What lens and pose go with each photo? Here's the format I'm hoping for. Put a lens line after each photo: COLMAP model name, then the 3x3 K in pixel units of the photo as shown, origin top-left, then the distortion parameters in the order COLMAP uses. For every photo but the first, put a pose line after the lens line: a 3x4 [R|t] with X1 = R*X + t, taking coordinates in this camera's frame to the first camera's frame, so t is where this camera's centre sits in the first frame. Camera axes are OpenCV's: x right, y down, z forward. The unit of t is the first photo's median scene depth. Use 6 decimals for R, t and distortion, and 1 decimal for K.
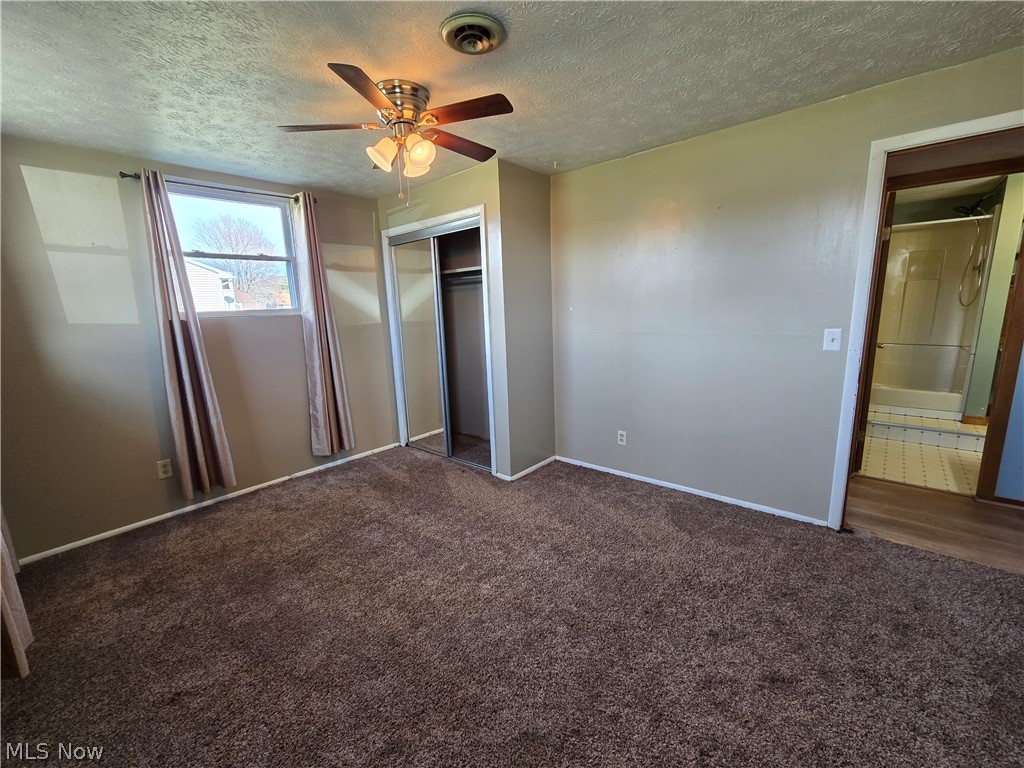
lens RADIAL K [[421.2, 0, 517.1], [0, 421.2, 379.8], [0, 0, 1]] dist [-0.001187, 0.000905]
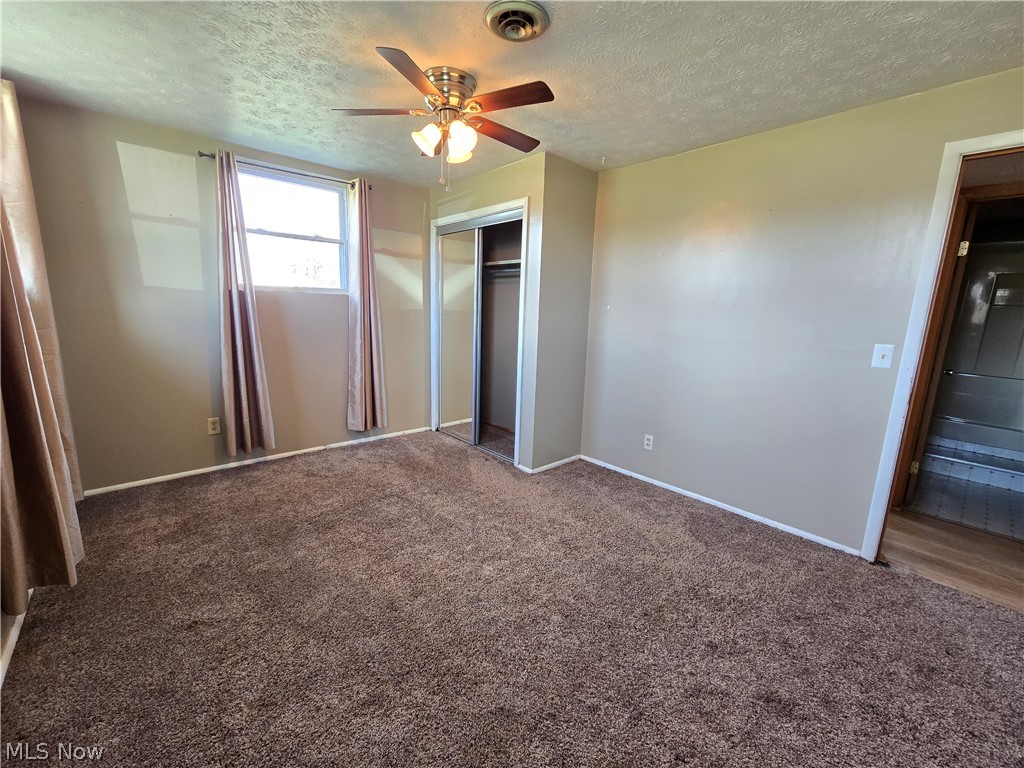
lens RADIAL K [[421.2, 0, 518.9], [0, 421.2, 381.0], [0, 0, 1]] dist [-0.001187, 0.000905]
pose [[0.990799, 0.088709, -0.102214, 0.057642], [-0.088971, 0.996032, 0.002004, 0.031086], [0.101986, 0.007108, 0.994760, -0.004454]]
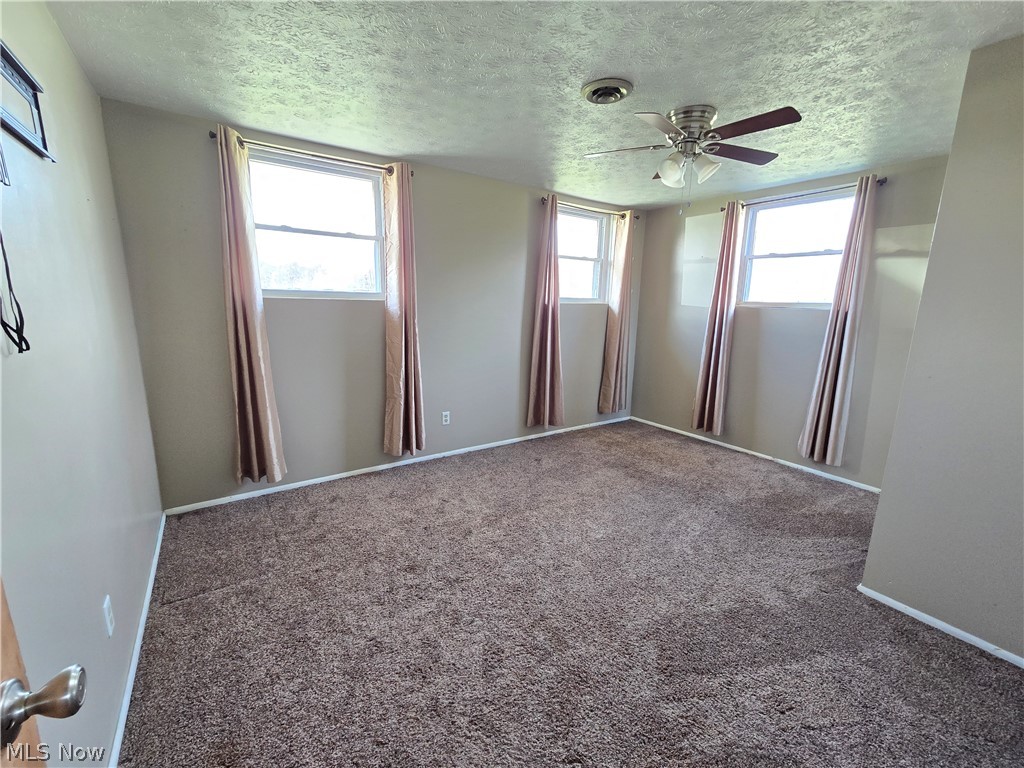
lens RADIAL K [[421.2, 0, 501.9], [0, 421.2, 381.4], [0, 0, 1]] dist [-0.001187, 0.000905]
pose [[-0.258847, 0.218343, -0.940917, 0.960021], [-0.182595, 0.945492, 0.269636, -0.189662], [0.948503, 0.241602, -0.204870, 0.814210]]
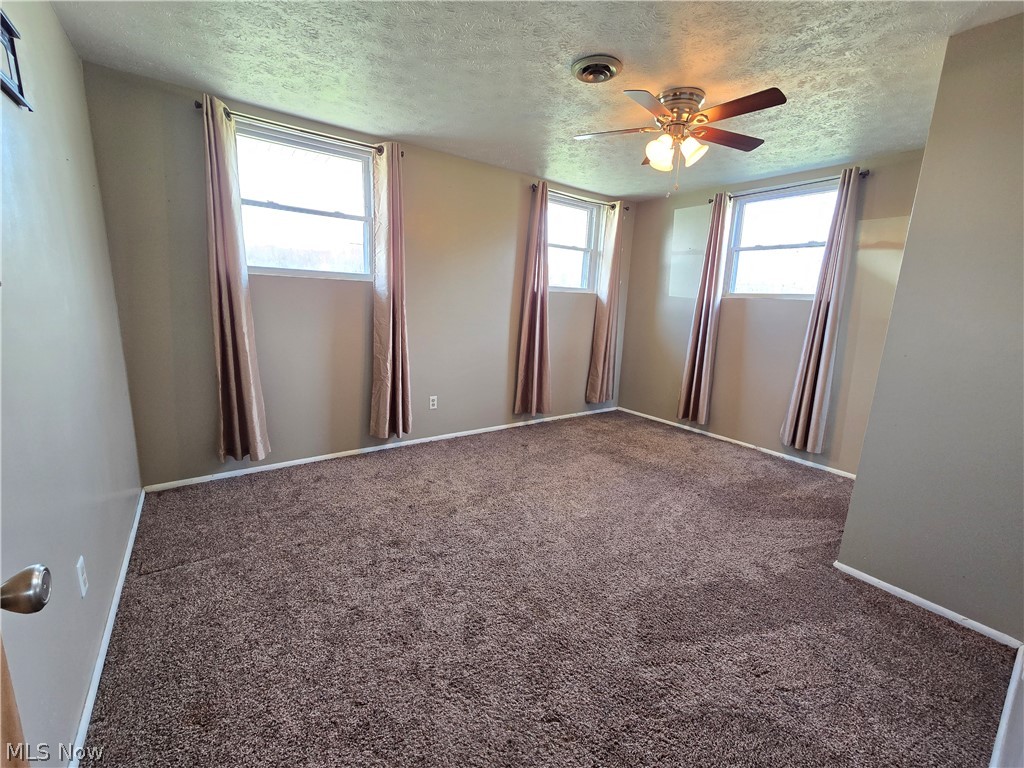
lens RADIAL K [[421.2, 0, 501.8], [0, 421.2, 380.9], [0, 0, 1]] dist [-0.001187, 0.000905]
pose [[-0.239772, 0.216366, -0.946412, 0.970954], [-0.202506, 0.942258, 0.266721, -0.142646], [0.949474, 0.255607, -0.182112, 0.835227]]
